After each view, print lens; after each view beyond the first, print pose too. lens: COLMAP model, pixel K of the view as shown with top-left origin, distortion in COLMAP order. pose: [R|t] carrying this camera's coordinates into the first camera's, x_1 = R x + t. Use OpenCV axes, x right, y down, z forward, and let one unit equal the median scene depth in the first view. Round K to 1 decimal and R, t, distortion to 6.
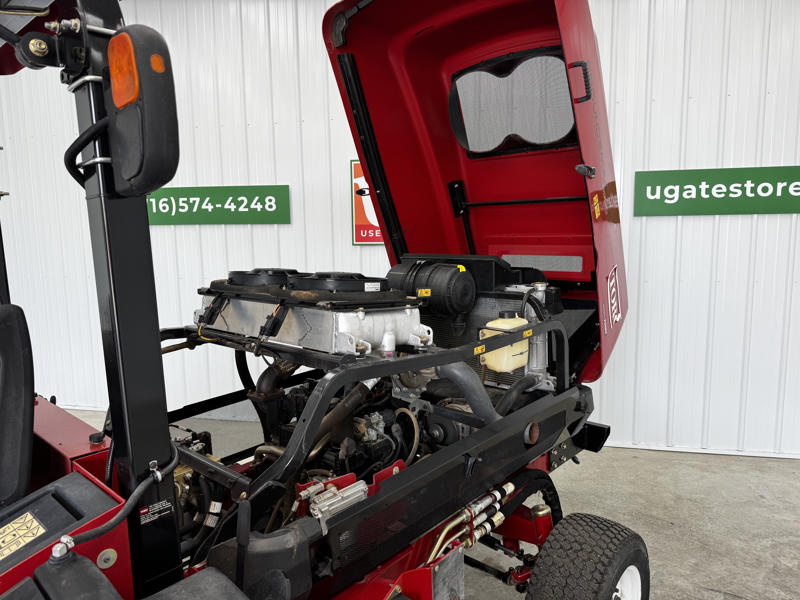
lens RADIAL K [[562.0, 0, 400.0], [0, 562.0, 300.0], [0, 0, 1]] dist [0.105877, -0.128757]
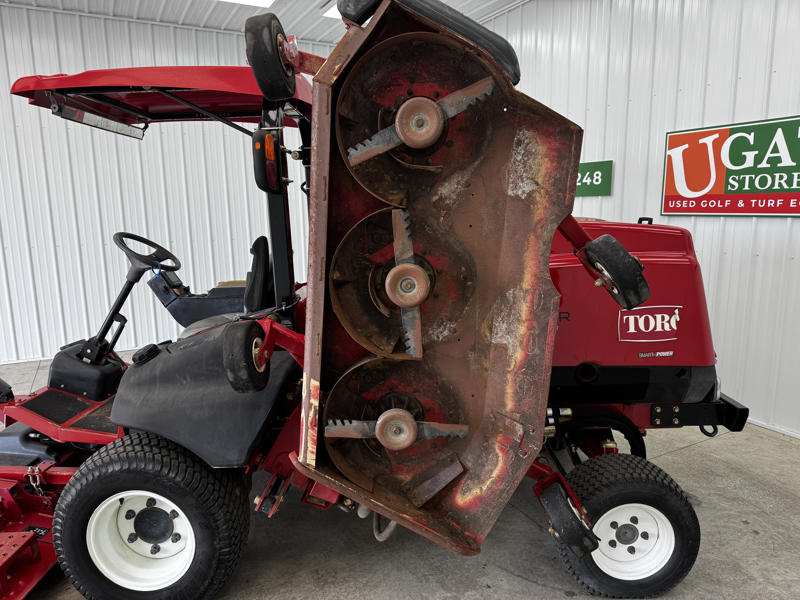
lens RADIAL K [[559.9, 0, 401.6], [0, 559.9, 298.5], [0, 0, 1]] dist [0.046662, -0.048418]
pose [[0.656096, 0.130659, -0.743281, 0.397312], [-0.092375, 0.991397, 0.092735, 0.001693], [0.749003, 0.007817, 0.662521, -0.043955]]
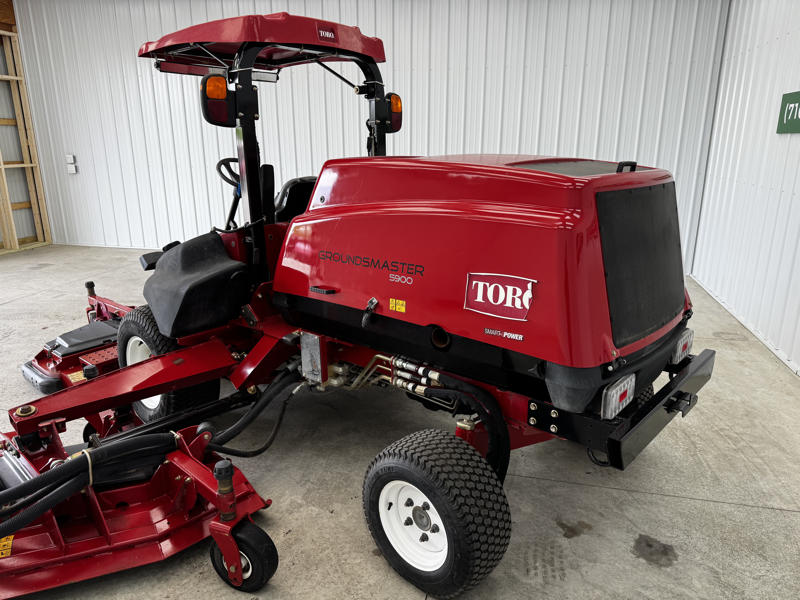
lens RADIAL K [[545.7, 0, 400.0], [0, 545.7, 300.0], [0, 0, 1]] dist [0.034621, -0.041467]
pose [[0.012358, 0.295797, -0.955171, 0.559576], [-0.128573, 0.947784, 0.291846, -0.056598], [0.991623, 0.119203, 0.049745, 0.393625]]
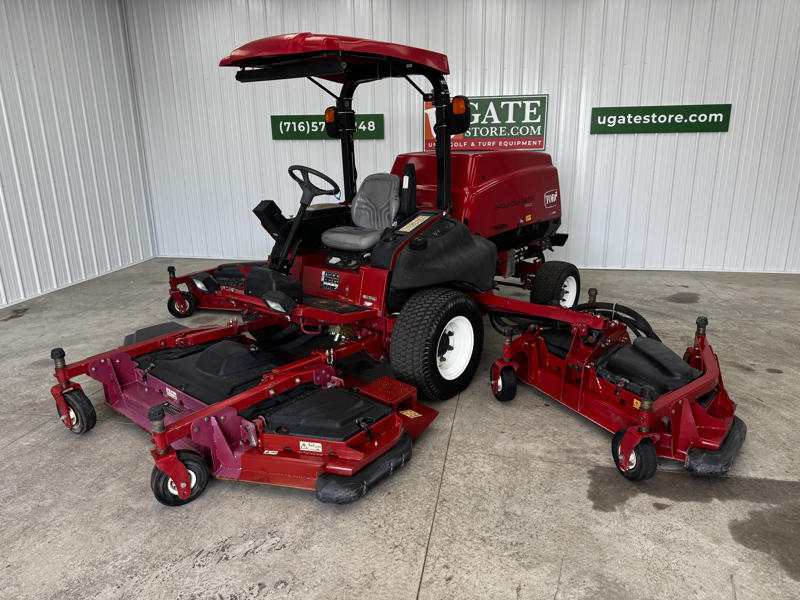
lens RADIAL K [[563.2, 0, 400.0], [0, 563.2, 300.0], [0, 0, 1]] dist [0.091265, -0.140405]
pose [[0.999382, -0.008668, 0.034069, -0.212350], [0.003710, 0.989717, 0.142994, 0.093438], [-0.034958, -0.142779, 0.989137, -0.697622]]
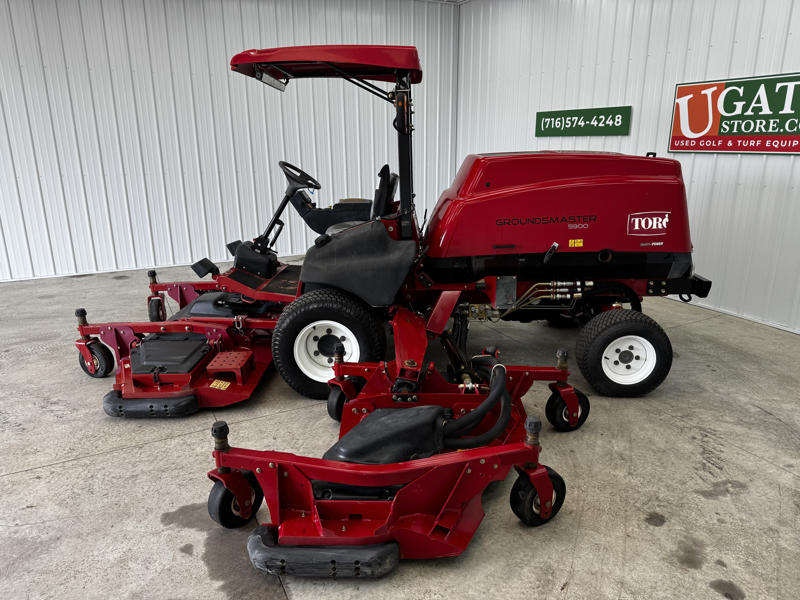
lens RADIAL K [[562.5, 0, 399.2], [0, 562.5, 295.2], [0, 0, 1]] dist [0.042855, -0.042093]
pose [[0.639146, 0.214734, -0.738500, 0.557626], [-0.102021, 0.975417, 0.195327, 0.030910], [0.762289, -0.049500, 0.645342, -0.329417]]
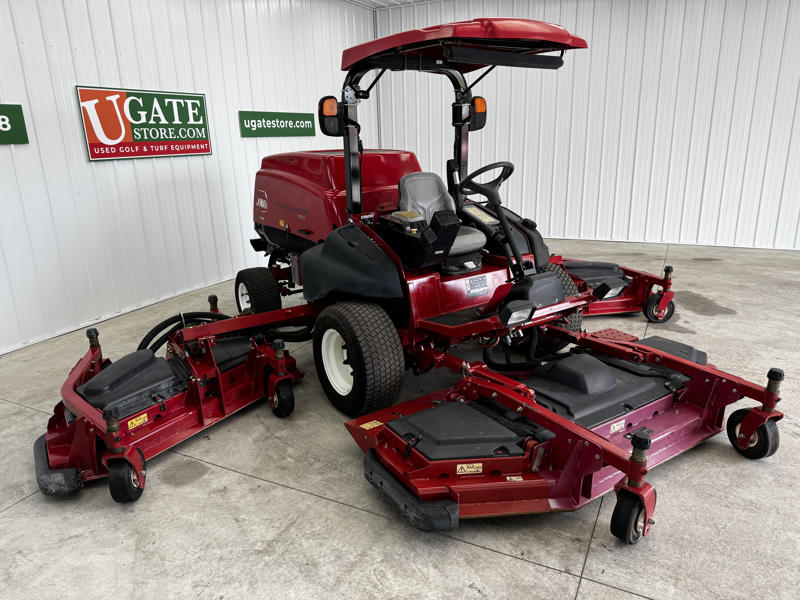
lens RADIAL K [[562.5, 0, 399.2], [0, 562.5, 295.2], [0, 0, 1]] dist [0.042855, -0.042093]
pose [[0.243680, -0.259968, 0.934364, -1.103098], [0.151391, 0.961792, 0.228117, -0.002120], [-0.957967, 0.085867, 0.273726, 0.088789]]
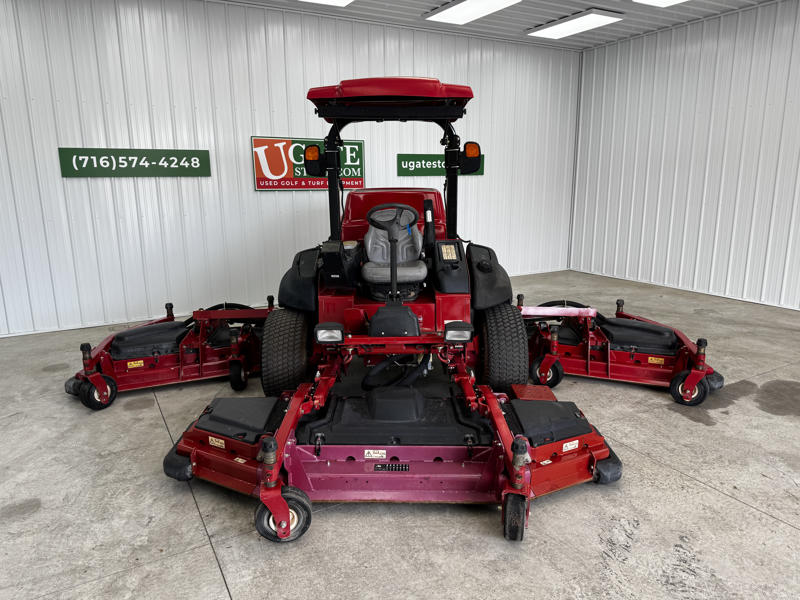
lens RADIAL K [[557.5, 0, 402.2], [0, 557.5, 299.8], [0, 0, 1]] dist [0.132738, -0.245519]
pose [[0.738187, -0.134554, 0.661041, -0.875305], [0.086504, 0.990697, 0.105056, 0.076186], [-0.669027, -0.020368, 0.742959, -0.468690]]
